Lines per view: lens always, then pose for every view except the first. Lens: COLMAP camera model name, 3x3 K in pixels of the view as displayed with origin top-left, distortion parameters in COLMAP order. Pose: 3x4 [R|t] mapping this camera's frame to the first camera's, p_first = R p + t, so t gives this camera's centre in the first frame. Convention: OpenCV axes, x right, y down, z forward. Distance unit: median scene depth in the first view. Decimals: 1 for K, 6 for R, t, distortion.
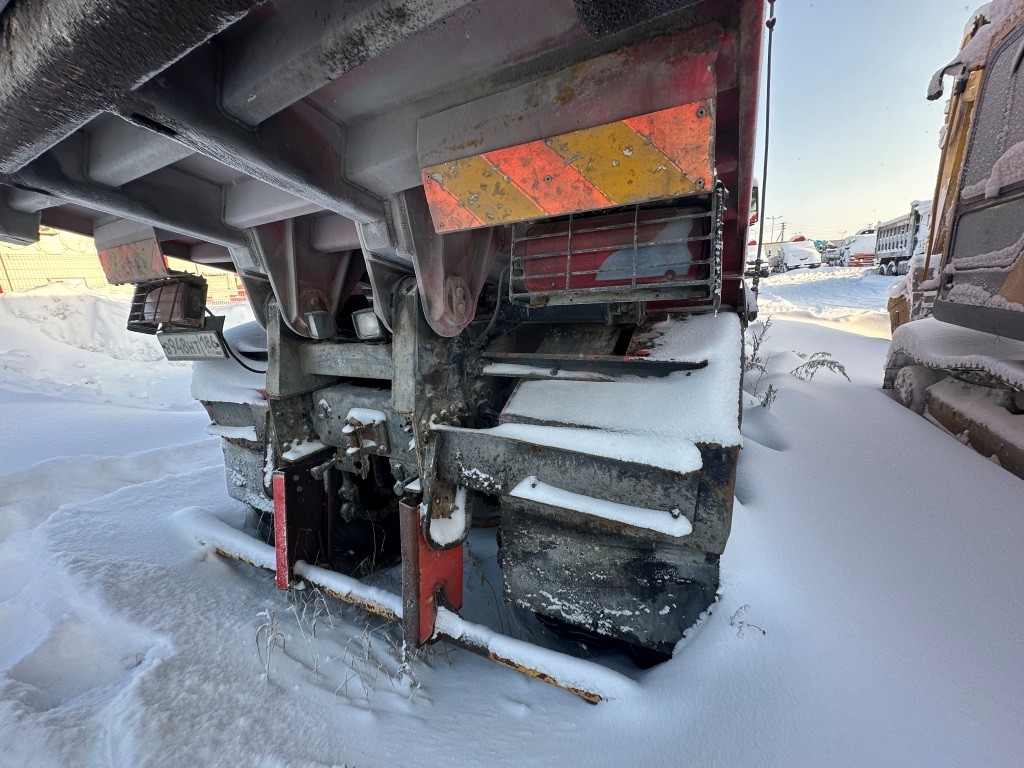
lens RADIAL K [[406.2, 0, 512.0], [0, 406.2, 384.0], [0, 0, 1]] dist [-0.001497, 0.000318]
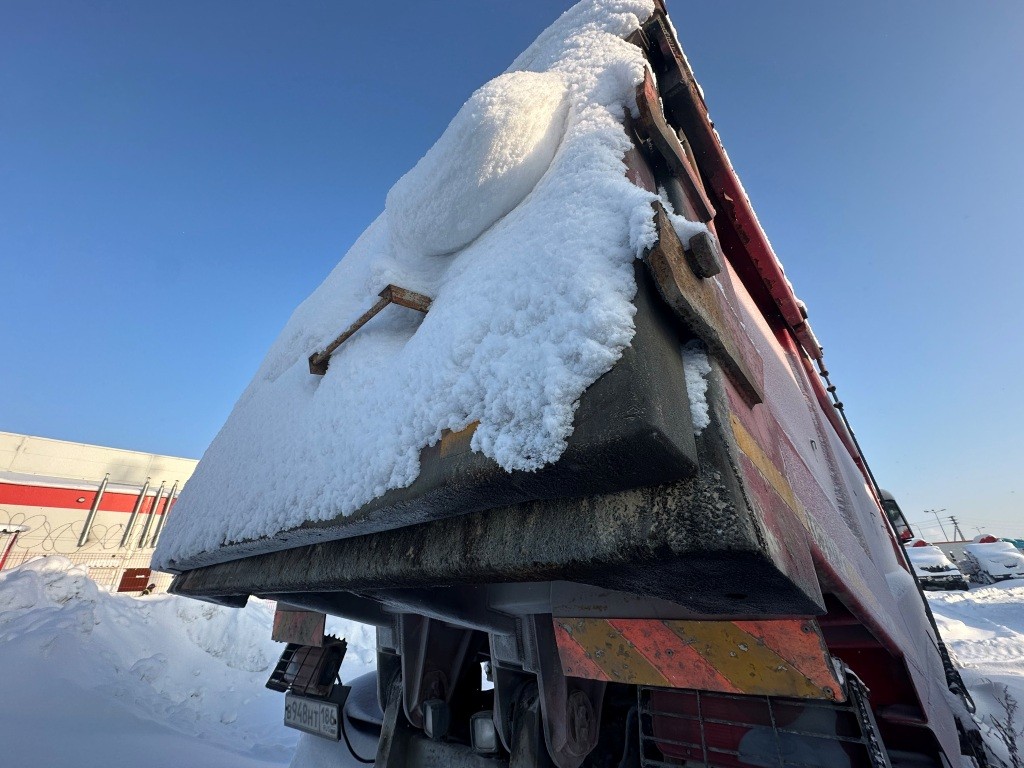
lens RADIAL K [[406.2, 0, 512.0], [0, 406.2, 384.0], [0, 0, 1]] dist [-0.001497, 0.000318]
pose [[0.970244, -0.076318, -0.229785, -0.010528], [-0.087999, 0.772982, -0.628296, -0.206040], [0.225570, 0.629821, 0.743265, -0.234838]]
